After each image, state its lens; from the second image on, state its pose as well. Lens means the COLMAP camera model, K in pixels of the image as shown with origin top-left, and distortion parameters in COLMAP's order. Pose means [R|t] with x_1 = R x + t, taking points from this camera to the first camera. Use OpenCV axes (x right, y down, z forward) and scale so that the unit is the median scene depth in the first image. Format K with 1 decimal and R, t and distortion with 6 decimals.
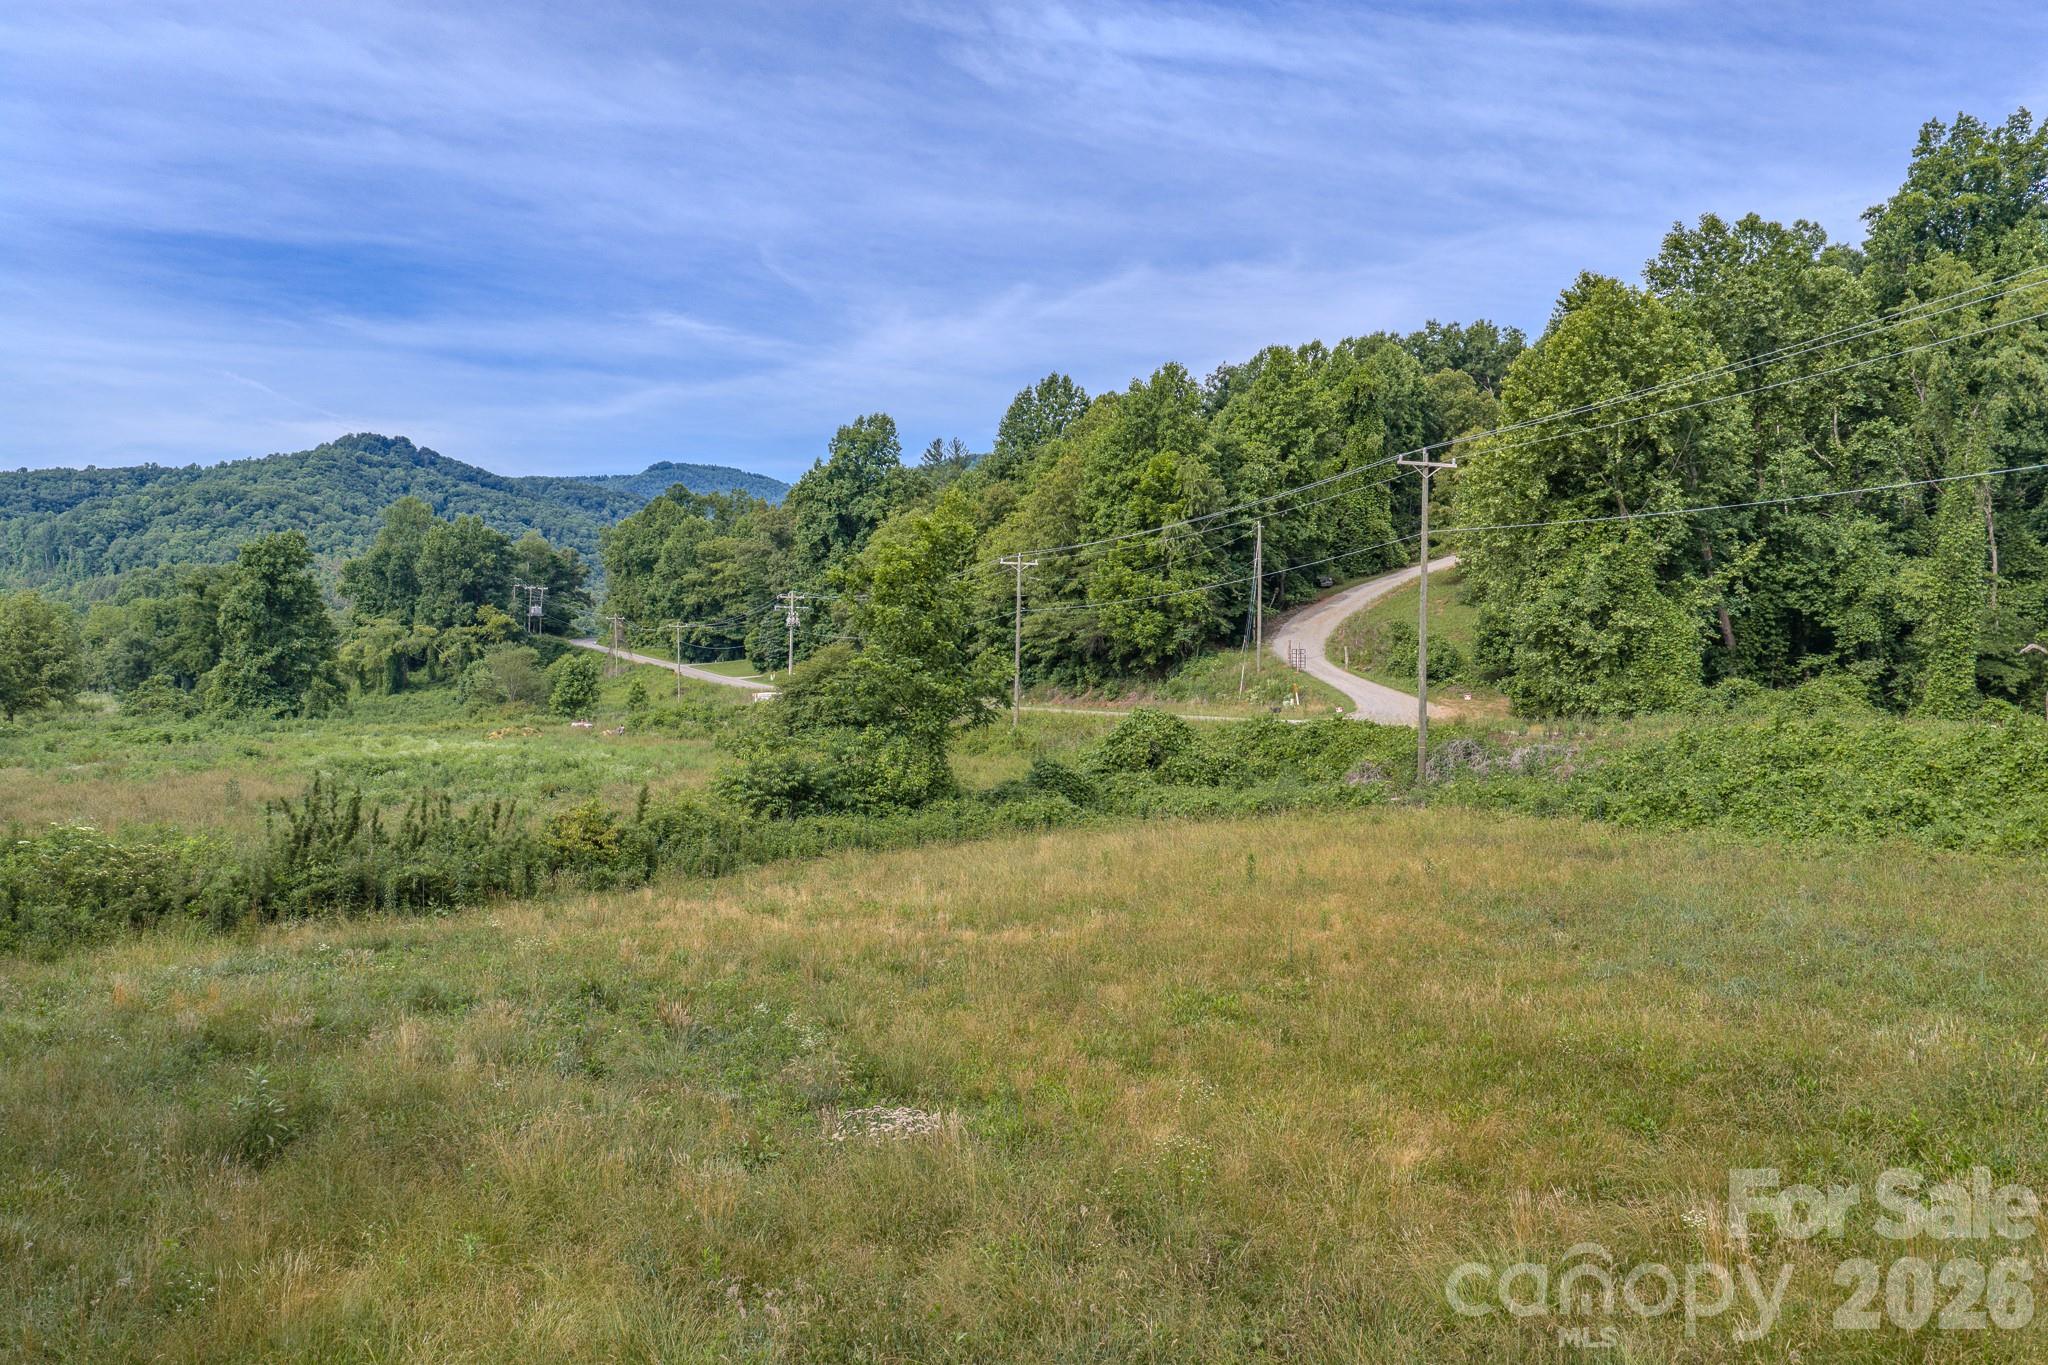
lens RADIAL K [[1693.5, 0, 1034.2], [0, 1693.5, 686.7], [0, 0, 1]] dist [0.019220, -0.030136]
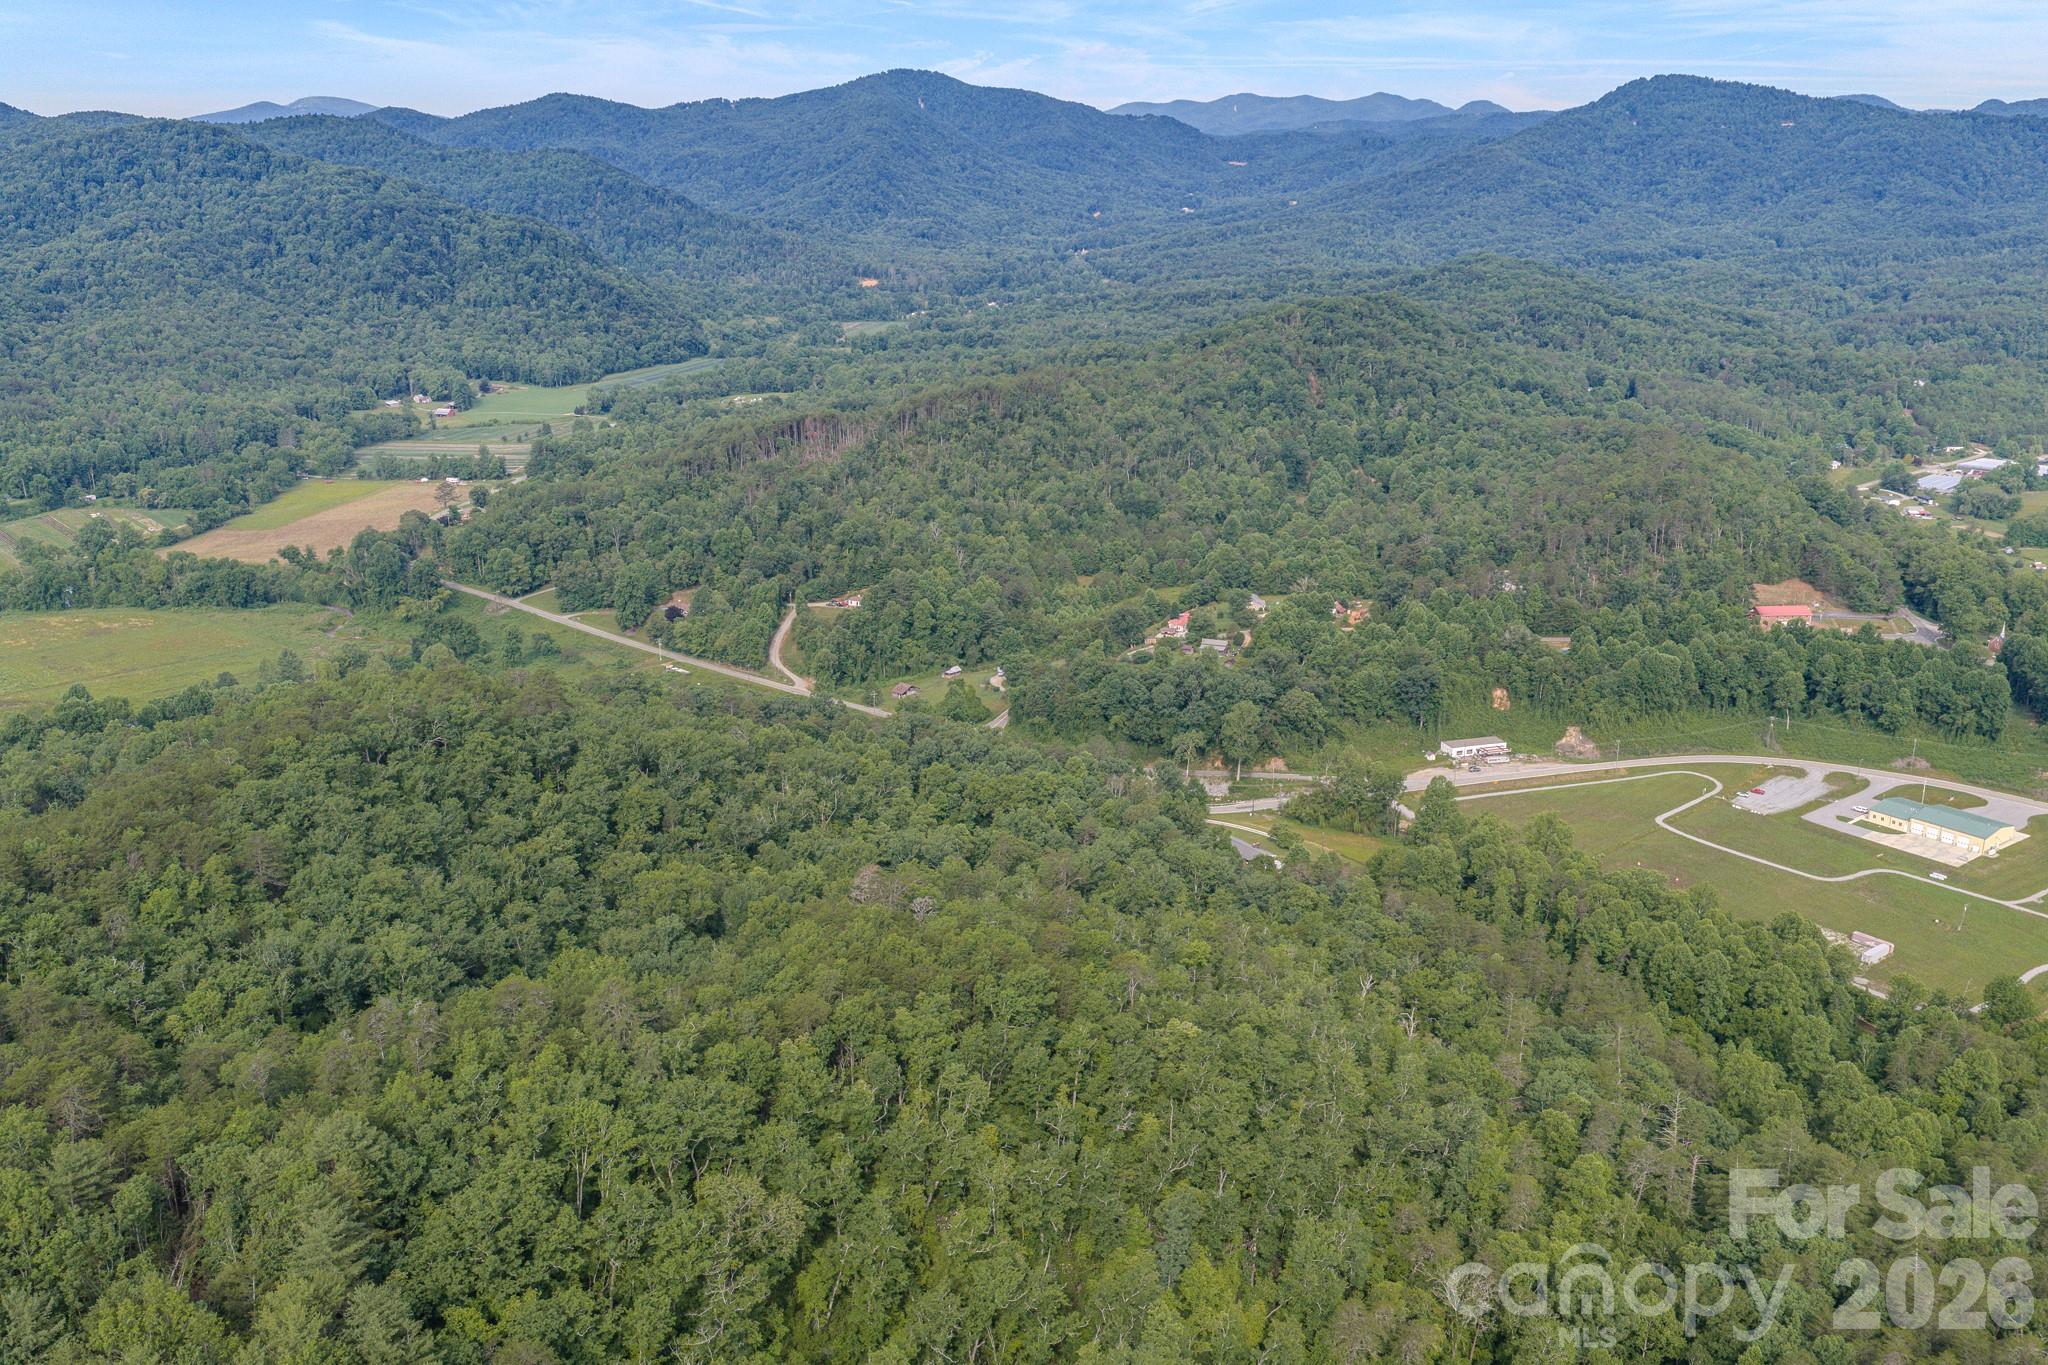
lens RADIAL K [[1693.5, 0, 1034.7], [0, 1693.5, 678.1], [0, 0, 1]] dist [0.019220, -0.030136]
pose [[0.872021, -0.139705, 0.469107, -0.249625], [0.001673, 0.959247, 0.282563, -0.219895], [-0.489465, -0.245616, 0.836718, -0.607298]]
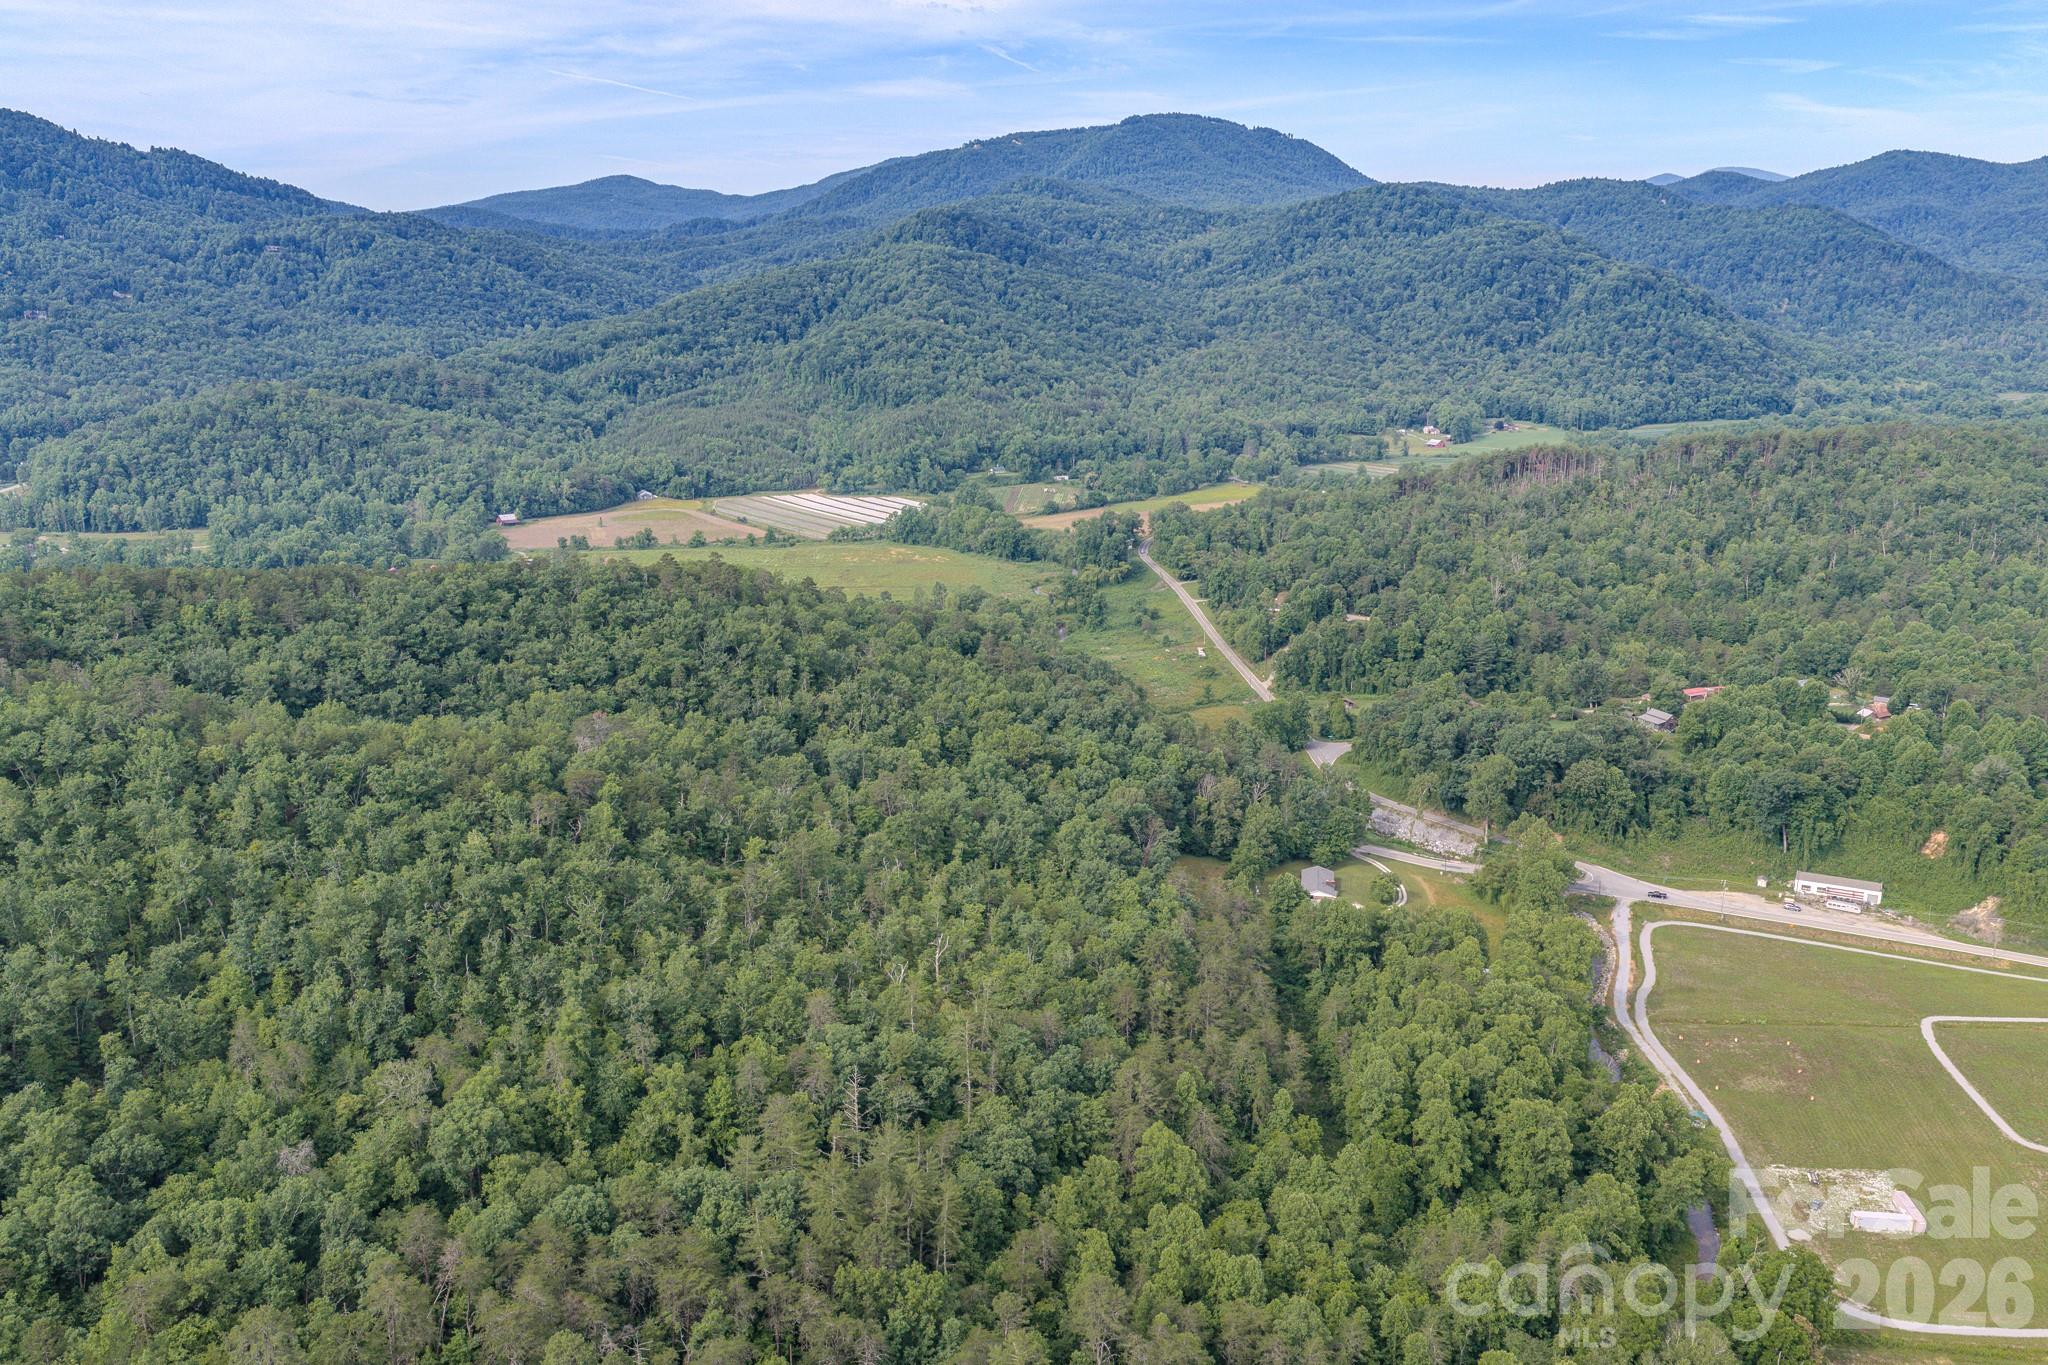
lens RADIAL K [[1693.5, 0, 1031.0], [0, 1693.5, 685.2], [0, 0, 1]] dist [0.019220, -0.030136]
pose [[0.964646, 0.062128, -0.256121, 0.114173], [0.003016, 0.969151, 0.246449, -0.192558], [0.263532, -0.238509, 0.934700, -0.677331]]
